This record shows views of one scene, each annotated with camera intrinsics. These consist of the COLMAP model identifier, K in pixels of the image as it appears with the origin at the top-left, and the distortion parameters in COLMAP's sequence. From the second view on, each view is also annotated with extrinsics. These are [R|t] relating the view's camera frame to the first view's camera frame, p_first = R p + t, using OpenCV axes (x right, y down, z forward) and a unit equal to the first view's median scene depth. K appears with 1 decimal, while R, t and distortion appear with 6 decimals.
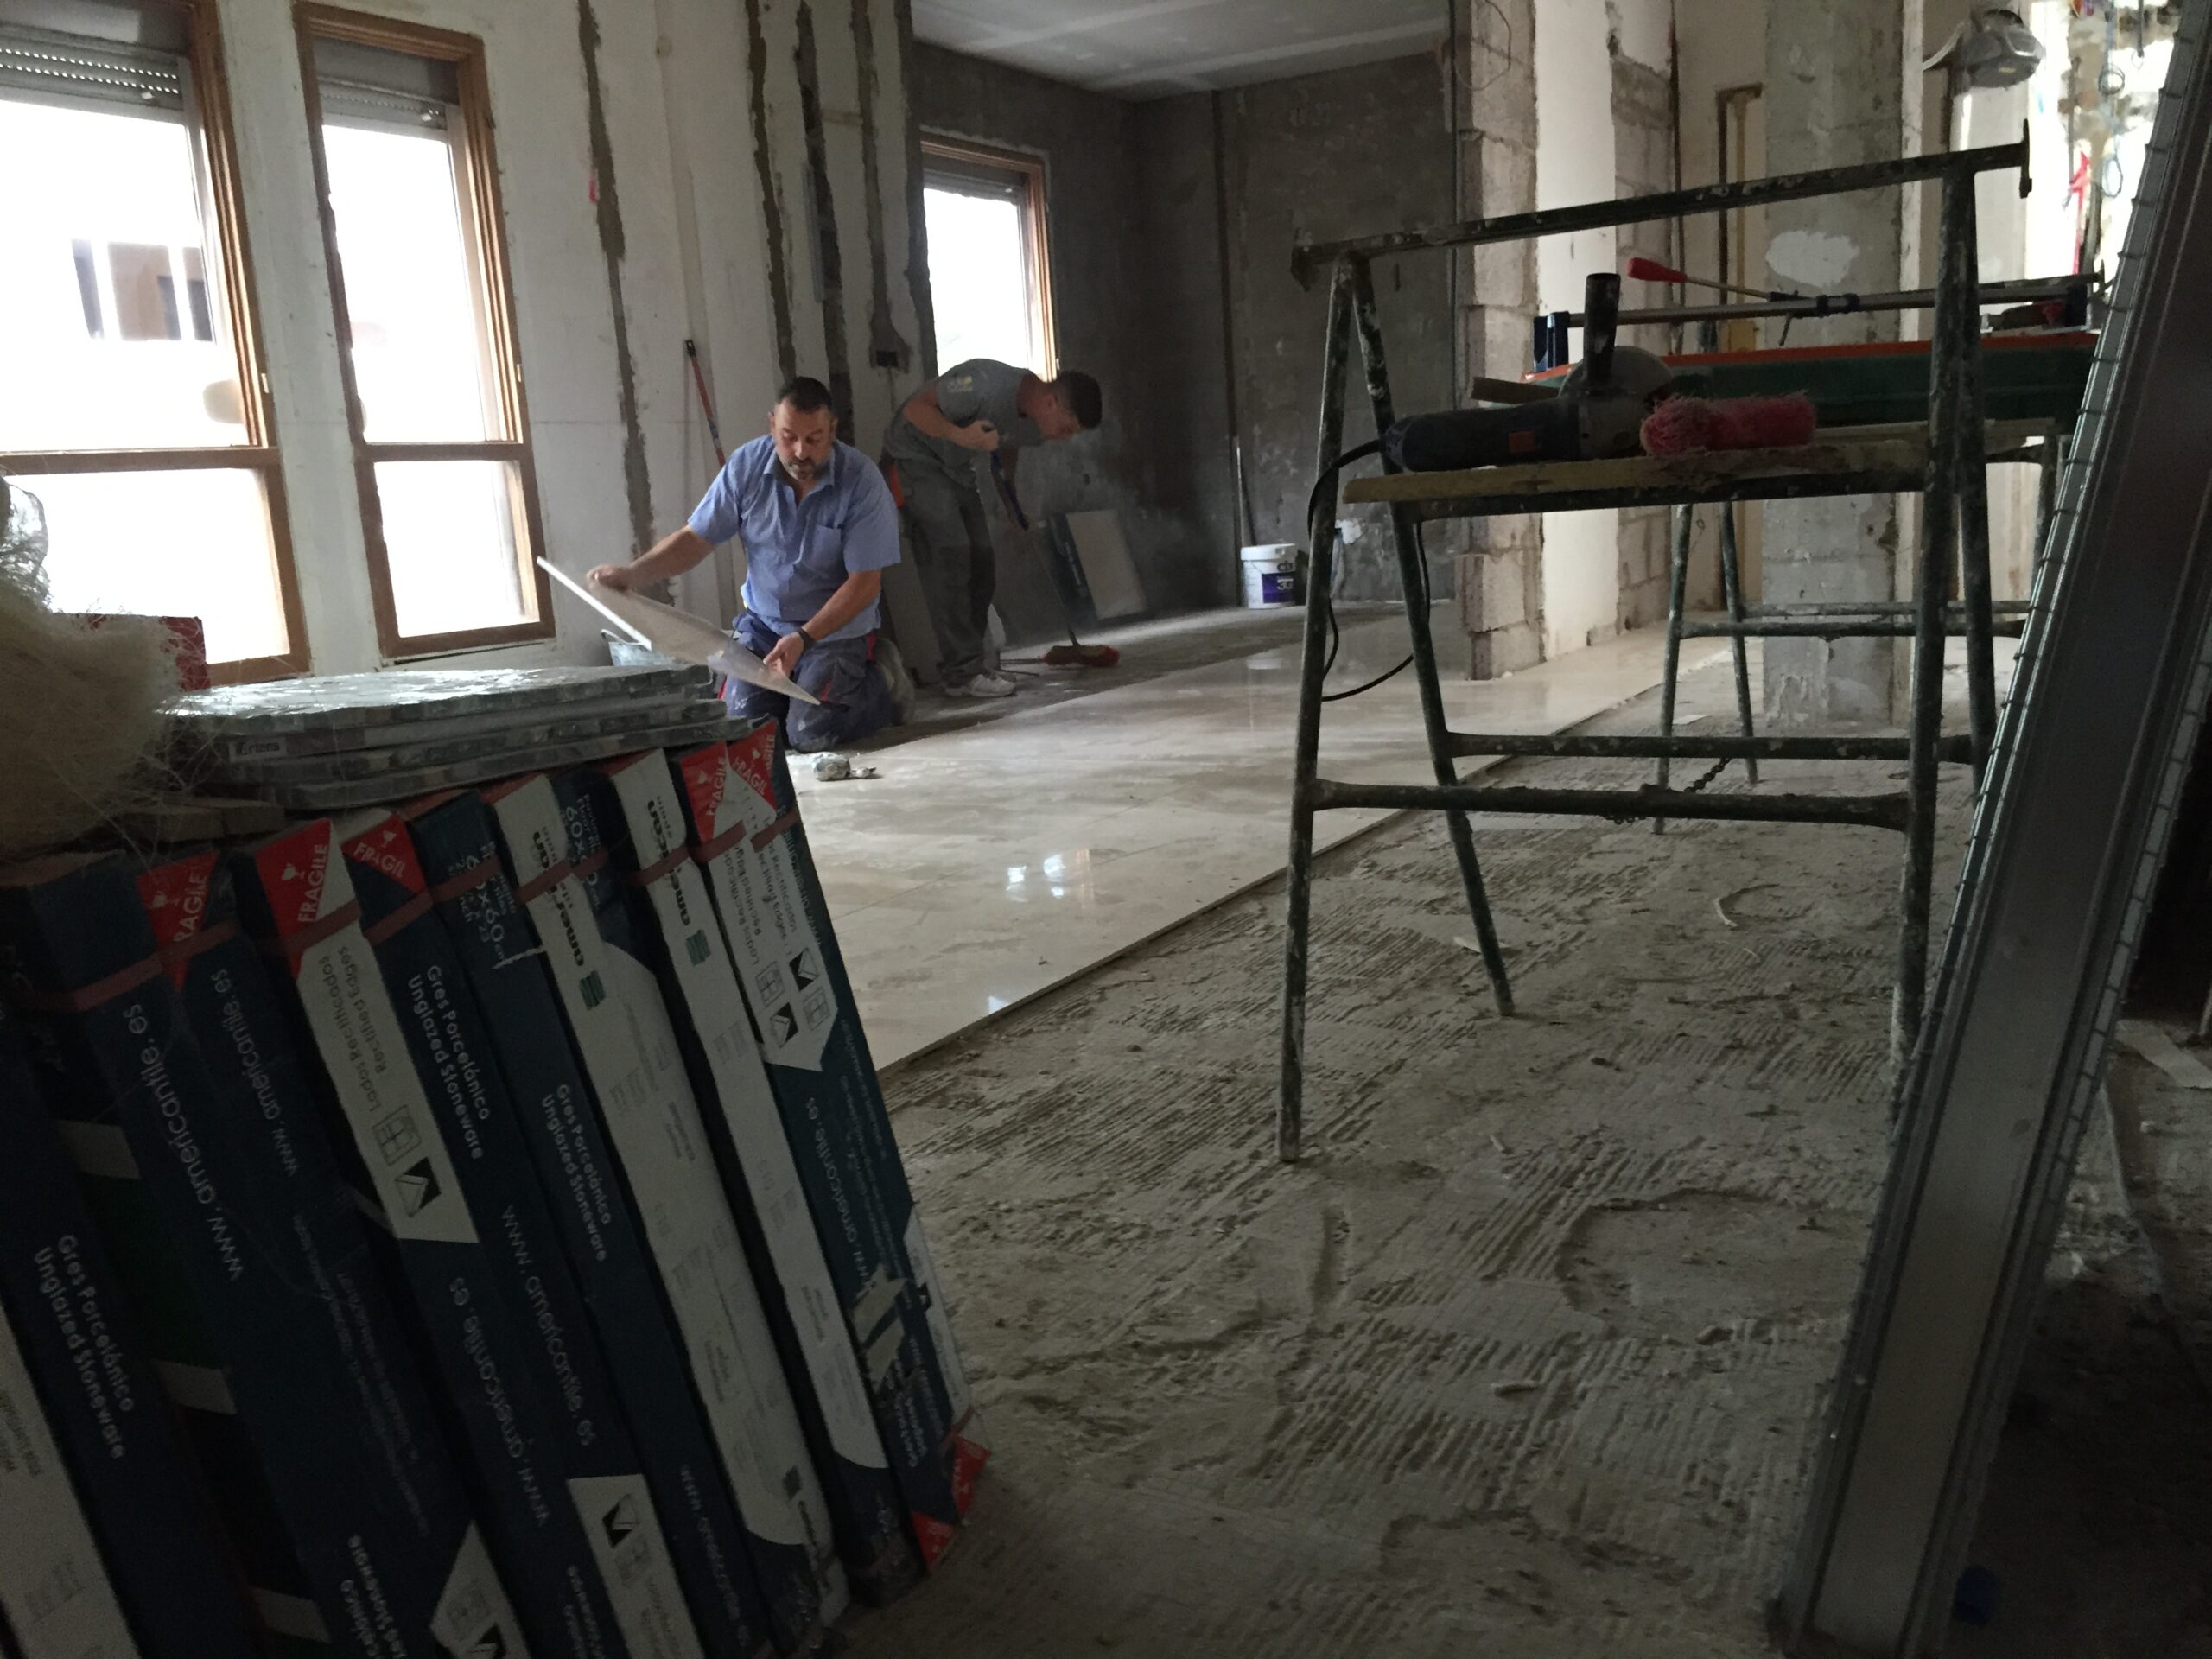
lens RADIAL K [[1890.5, 0, 1113.9], [0, 1890.5, 808.9], [0, 0, 1]] dist [0.101973, -0.139643]
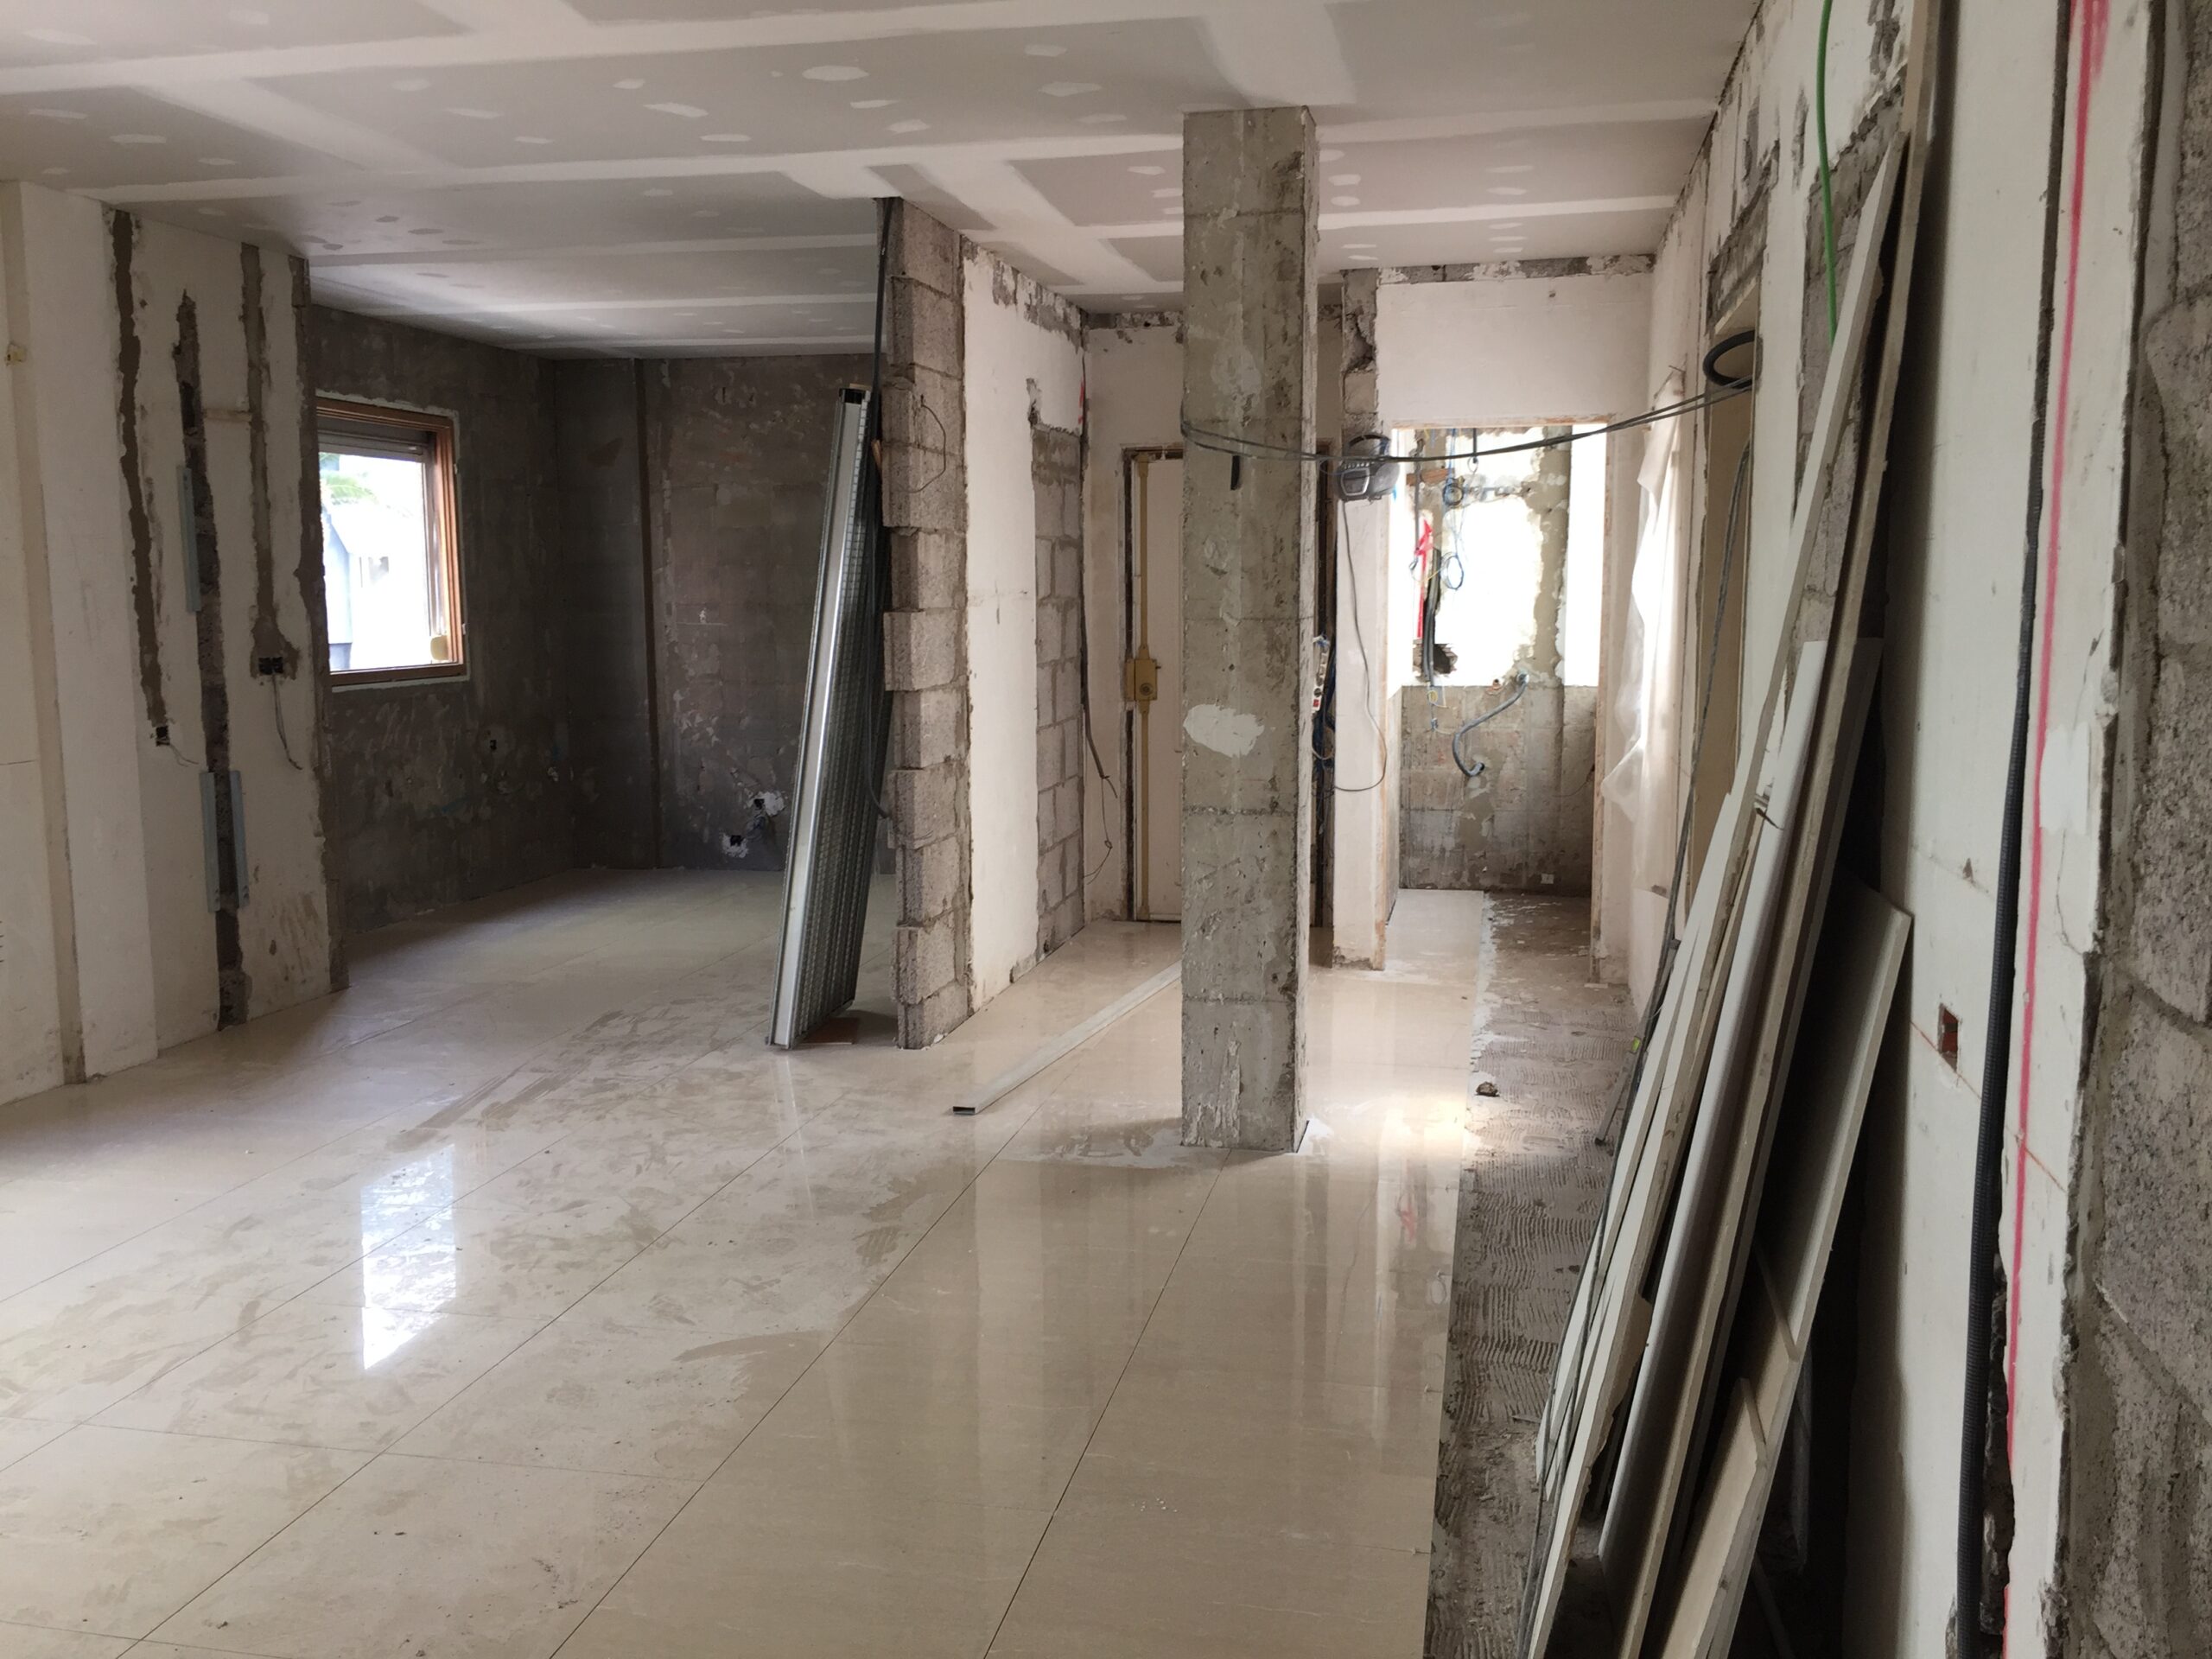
lens RADIAL K [[1881.3, 0, 1107.2], [0, 1881.3, 810.8], [0, 0, 1]] dist [0.094147, -0.133286]
pose [[0.952087, 0.022587, 0.304993, -0.016080], [-0.003399, 0.997989, -0.063301, -0.123750], [-0.305809, 0.059231, 0.950249, 0.008080]]
